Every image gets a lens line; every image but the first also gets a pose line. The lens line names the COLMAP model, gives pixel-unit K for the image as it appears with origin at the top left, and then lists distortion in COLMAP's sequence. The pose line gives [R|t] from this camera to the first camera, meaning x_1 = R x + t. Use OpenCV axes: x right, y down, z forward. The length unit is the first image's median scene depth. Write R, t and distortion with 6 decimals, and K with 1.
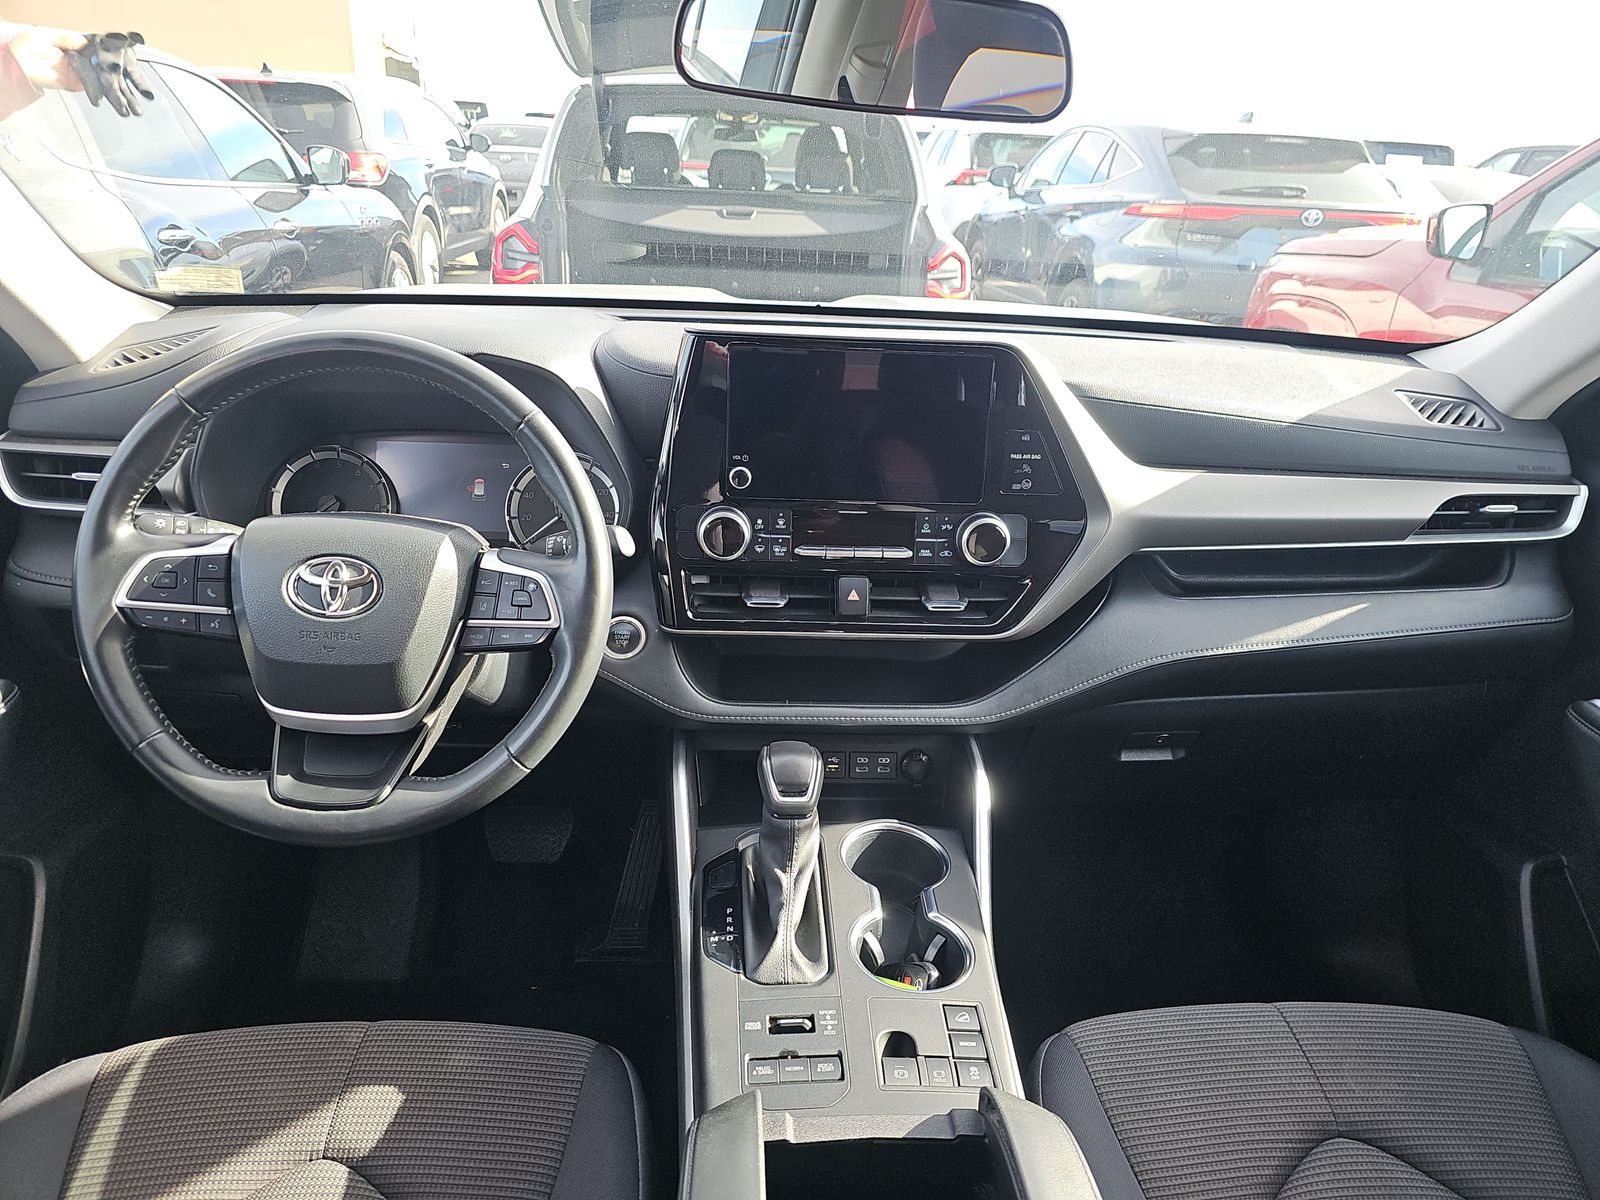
lens RADIAL K [[1195.2, 0, 800.0], [0, 1195.2, 600.0], [0, 0, 1]] dist [0.001586, 0.000023]
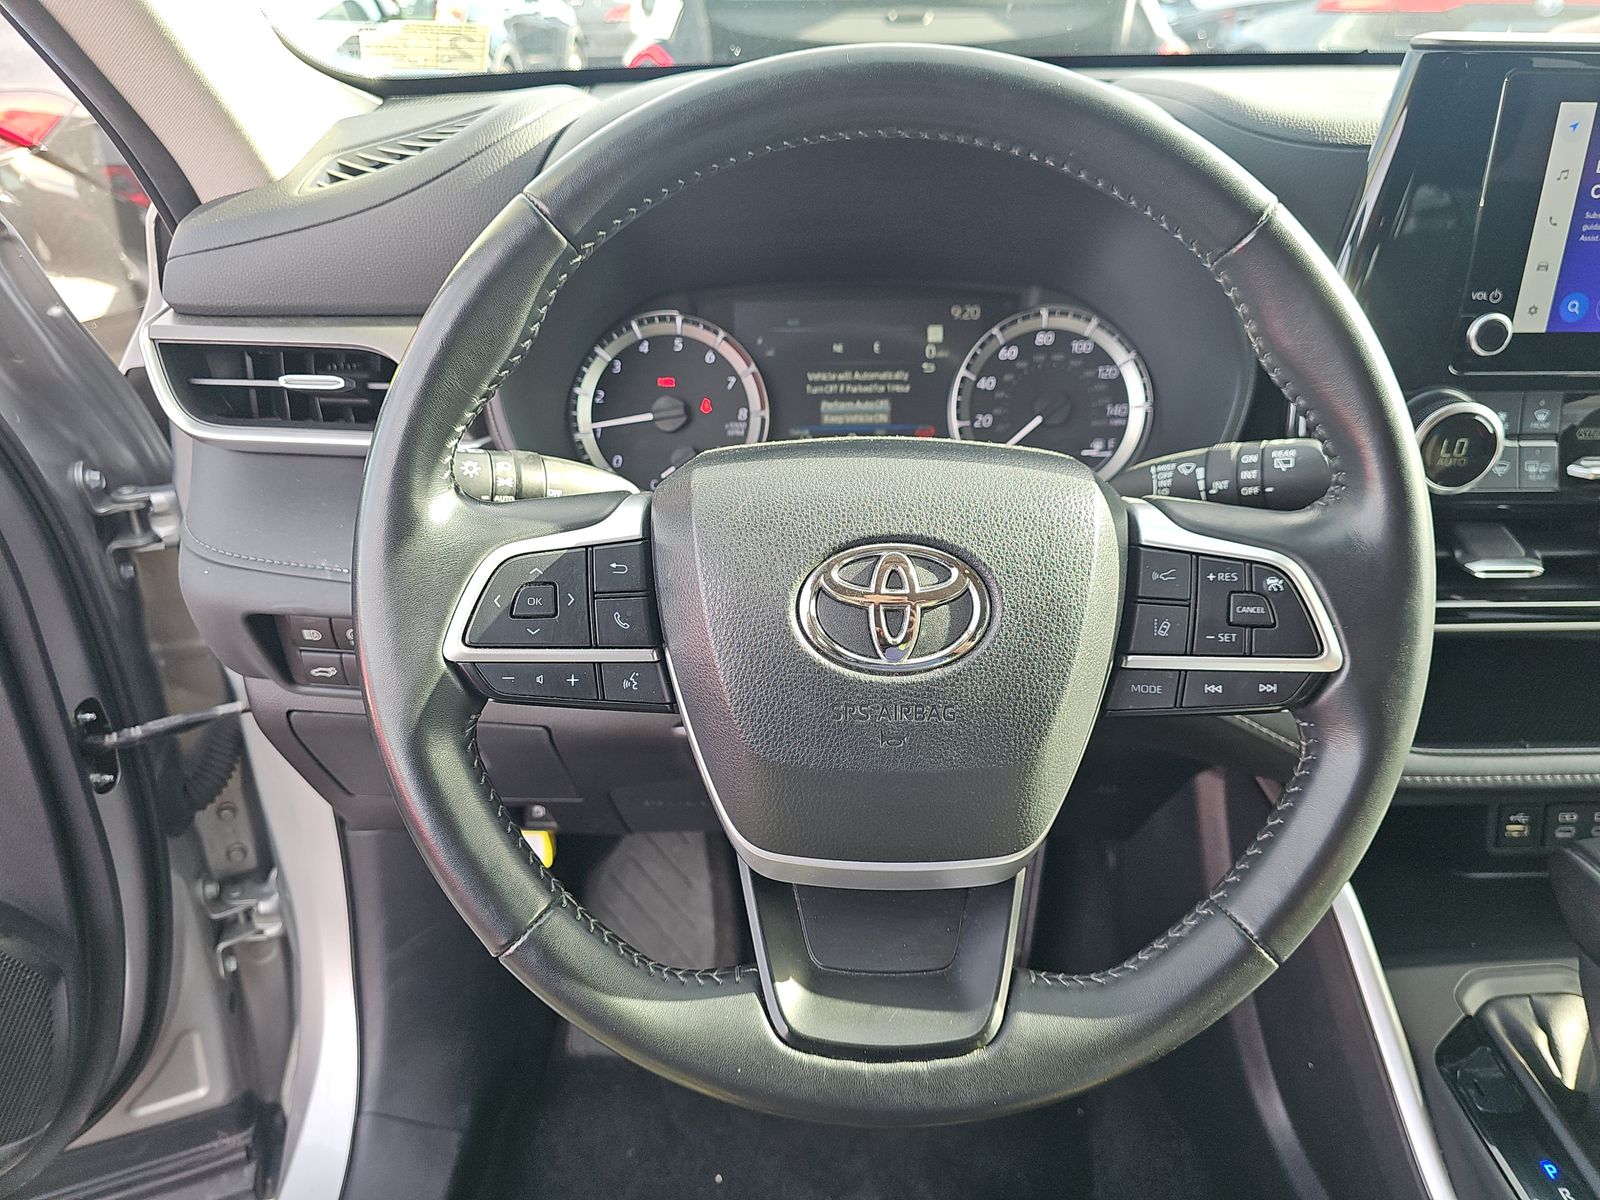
lens RADIAL K [[1195.2, 0, 800.0], [0, 1195.2, 600.0], [0, 0, 1]] dist [0.001586, 0.000023]
pose [[0.997501, -0.026671, -0.065423, -0.386281], [0.033794, 0.993323, 0.110307, -0.065758], [0.062044, -0.112242, 0.991742, 0.519462]]
